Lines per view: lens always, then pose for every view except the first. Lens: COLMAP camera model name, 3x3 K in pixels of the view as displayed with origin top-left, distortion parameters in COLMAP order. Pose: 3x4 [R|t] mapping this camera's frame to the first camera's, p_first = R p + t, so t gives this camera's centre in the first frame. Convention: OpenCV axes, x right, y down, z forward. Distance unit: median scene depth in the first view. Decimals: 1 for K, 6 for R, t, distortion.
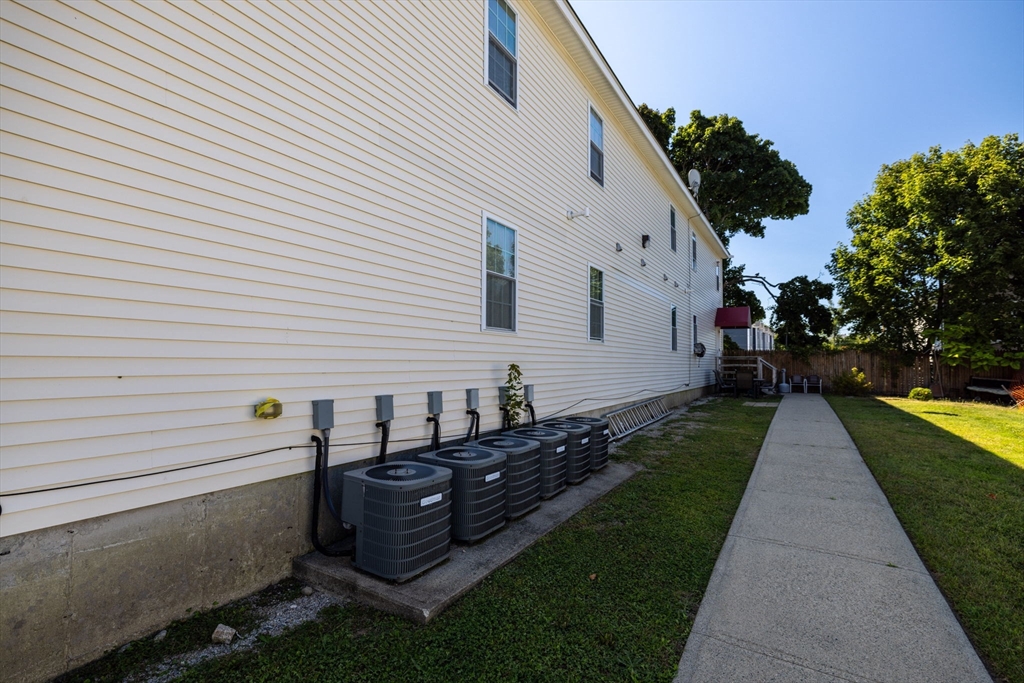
lens RADIAL K [[473.7, 0, 510.4], [0, 473.7, 342.9], [0, 0, 1]] dist [0.001431, 0.000632]
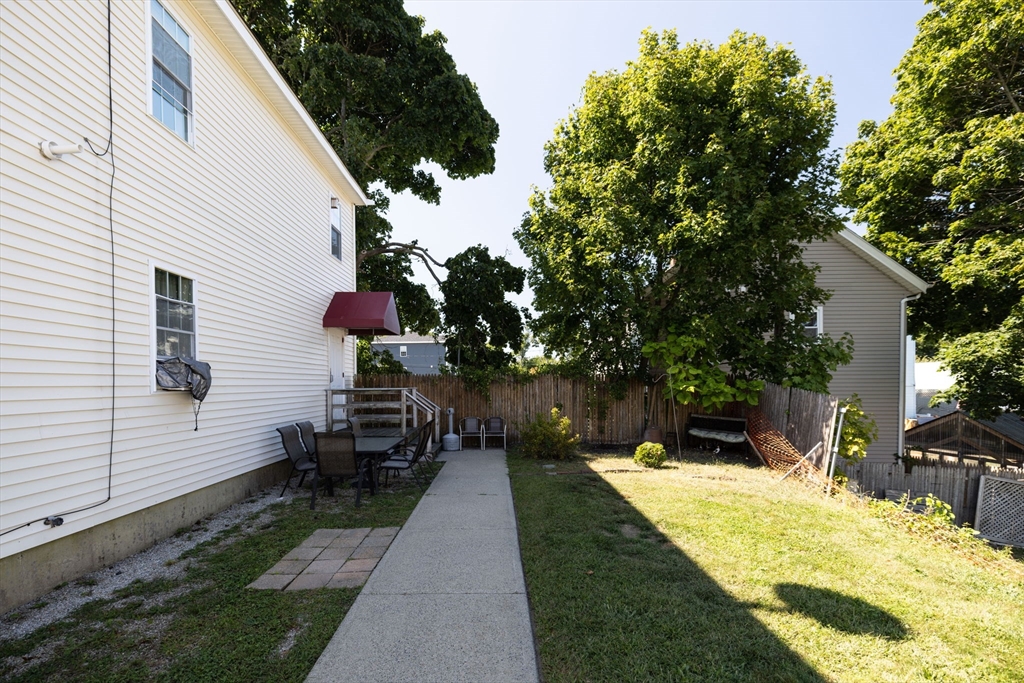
lens RADIAL K [[491.7, 0, 511.7], [0, 491.7, 393.5], [0, 0, 1]] dist [0.000219, -0.000087]
pose [[0.835722, -0.023396, 0.548654, 0.324874], [-0.009725, 0.998305, 0.057384, 0.002984], [-0.549067, -0.053293, 0.834078, 0.484529]]
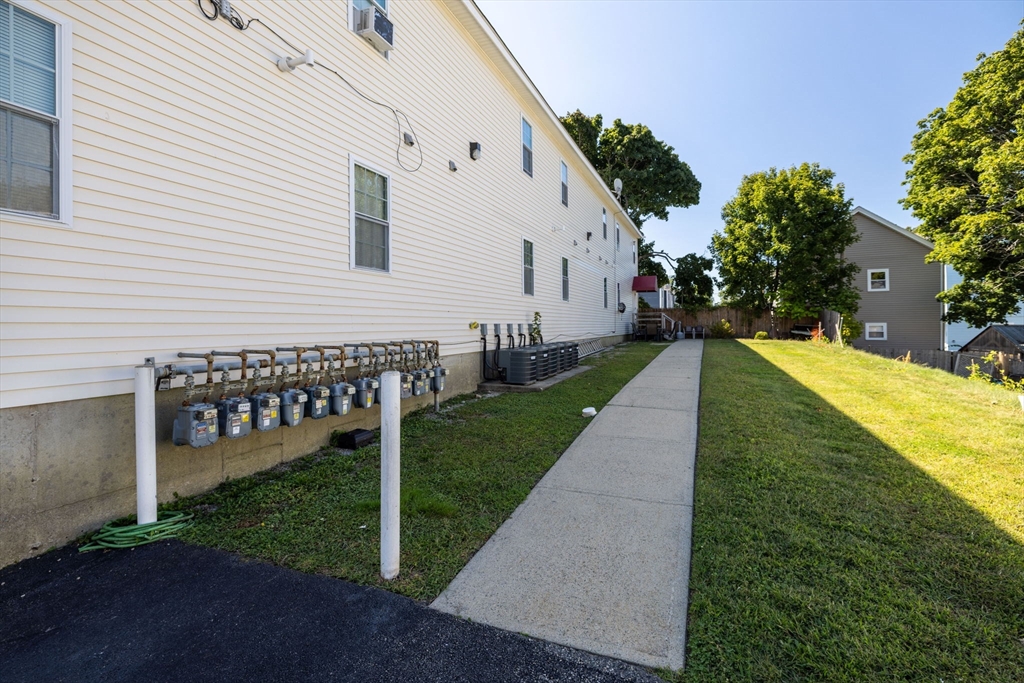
lens RADIAL K [[466.6, 0, 531.0], [0, 466.6, 321.1], [0, 0, 1]] dist [-0.000597, -0.000118]
pose [[0.981524, -0.015400, 0.190718, -0.101356], [0.009132, 0.999390, 0.033700, 0.004347], [-0.191121, -0.031335, 0.981066, -0.240233]]
